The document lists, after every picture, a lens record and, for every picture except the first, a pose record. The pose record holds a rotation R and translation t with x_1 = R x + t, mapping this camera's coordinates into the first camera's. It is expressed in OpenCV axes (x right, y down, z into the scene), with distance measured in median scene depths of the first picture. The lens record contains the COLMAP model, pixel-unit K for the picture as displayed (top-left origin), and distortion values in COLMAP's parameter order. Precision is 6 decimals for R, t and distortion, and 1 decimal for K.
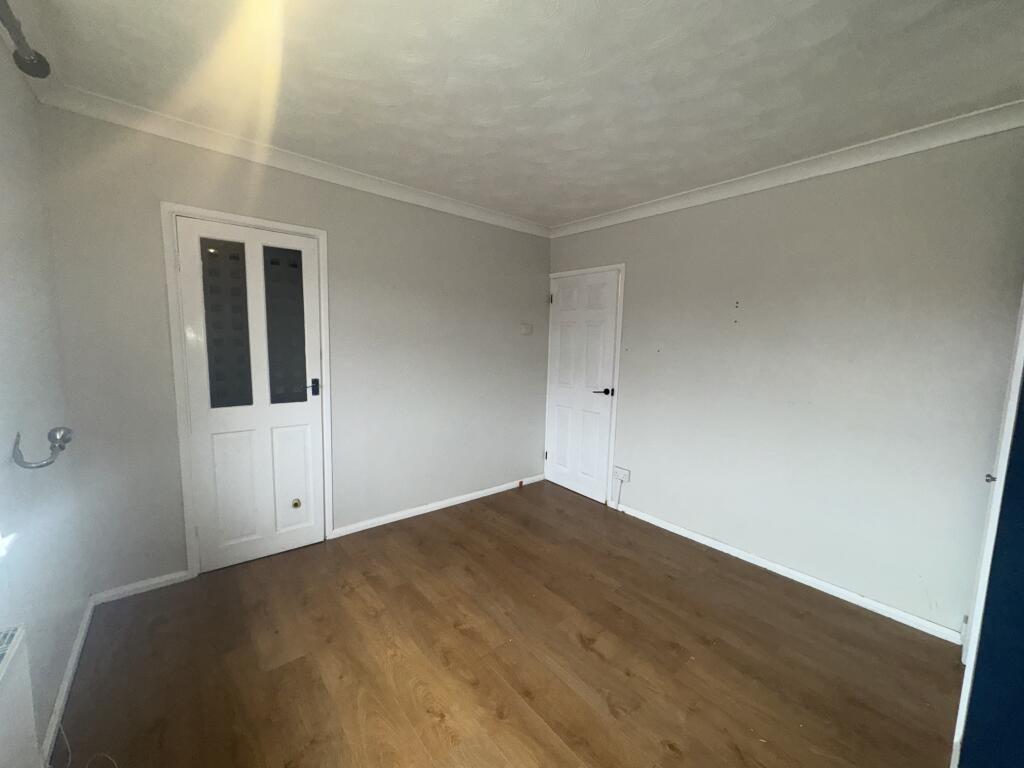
lens RADIAL K [[407.6, 0, 512.6], [0, 407.6, 385.9], [0, 0, 1]] dist [0.002526, 0.000975]
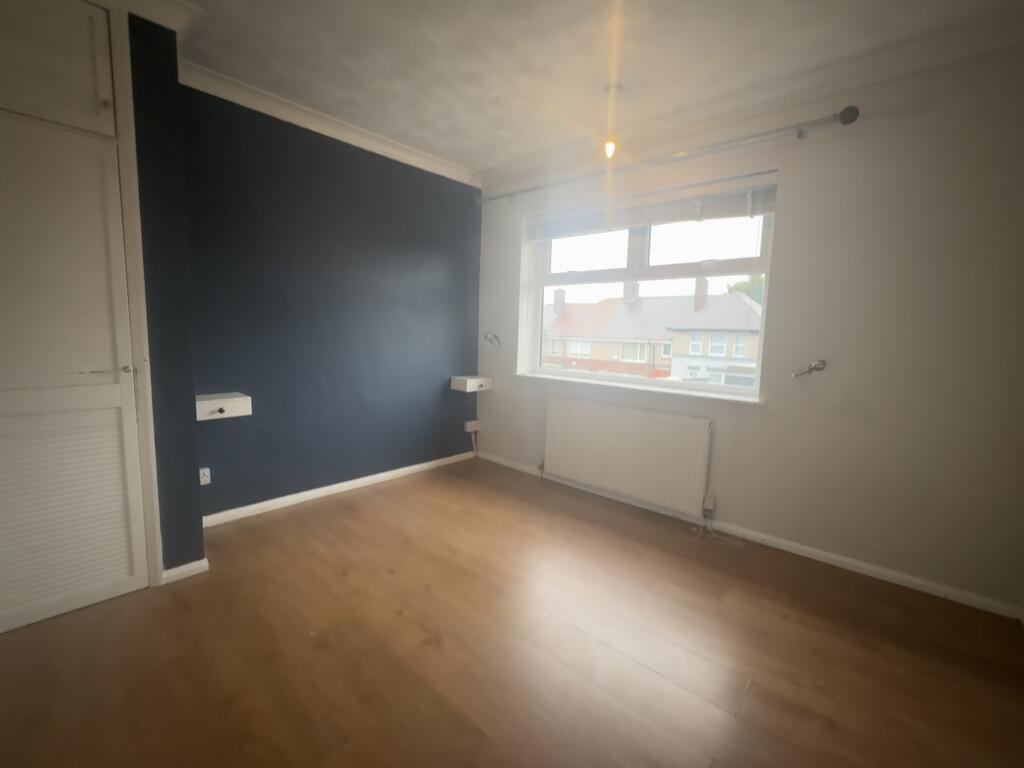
lens RADIAL K [[445.1, 0, 512.8], [0, 445.1, 383.2], [0, 0, 1]] dist [0.002205, 0.000441]
pose [[-0.985650, -0.039898, -0.164020, 0.162373], [-0.077333, 0.970429, 0.228663, -0.061096], [0.150046, 0.238066, -0.959589, 1.443738]]
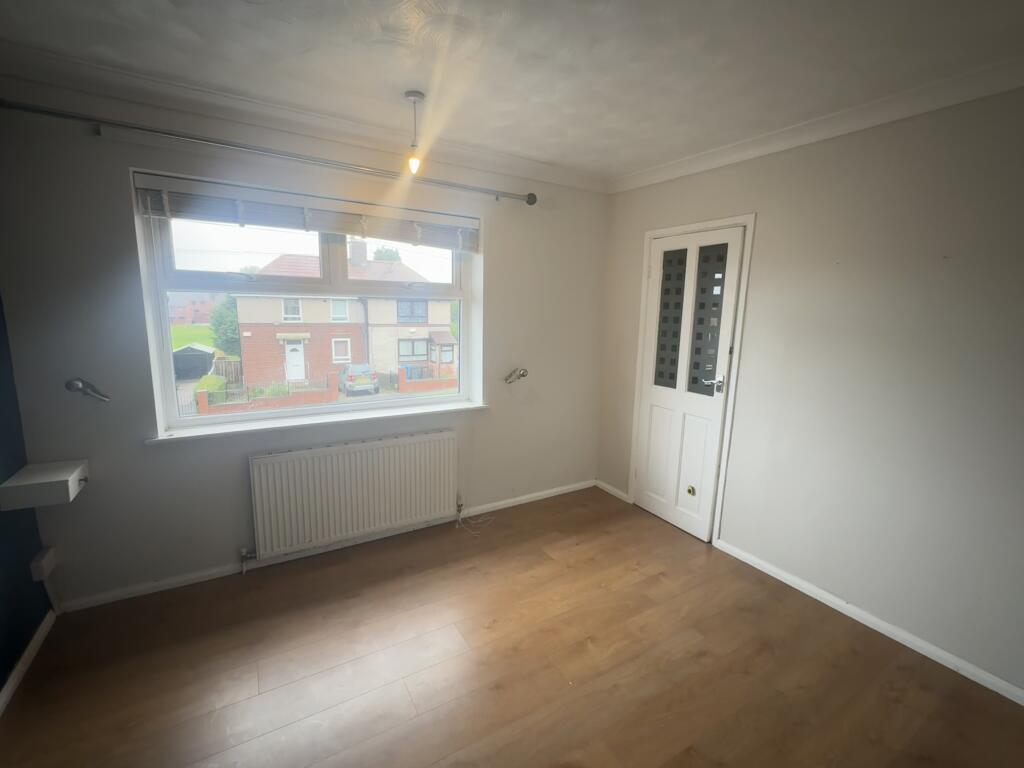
lens RADIAL K [[445.1, 0, 508.8], [0, 445.1, 385.7], [0, 0, 1]] dist [0.002205, 0.000441]
pose [[-0.152991, 0.136757, -0.978719, 0.706955], [-0.140319, 0.977338, 0.158499, -0.101137], [0.978215, 0.161582, -0.130334, 0.742969]]
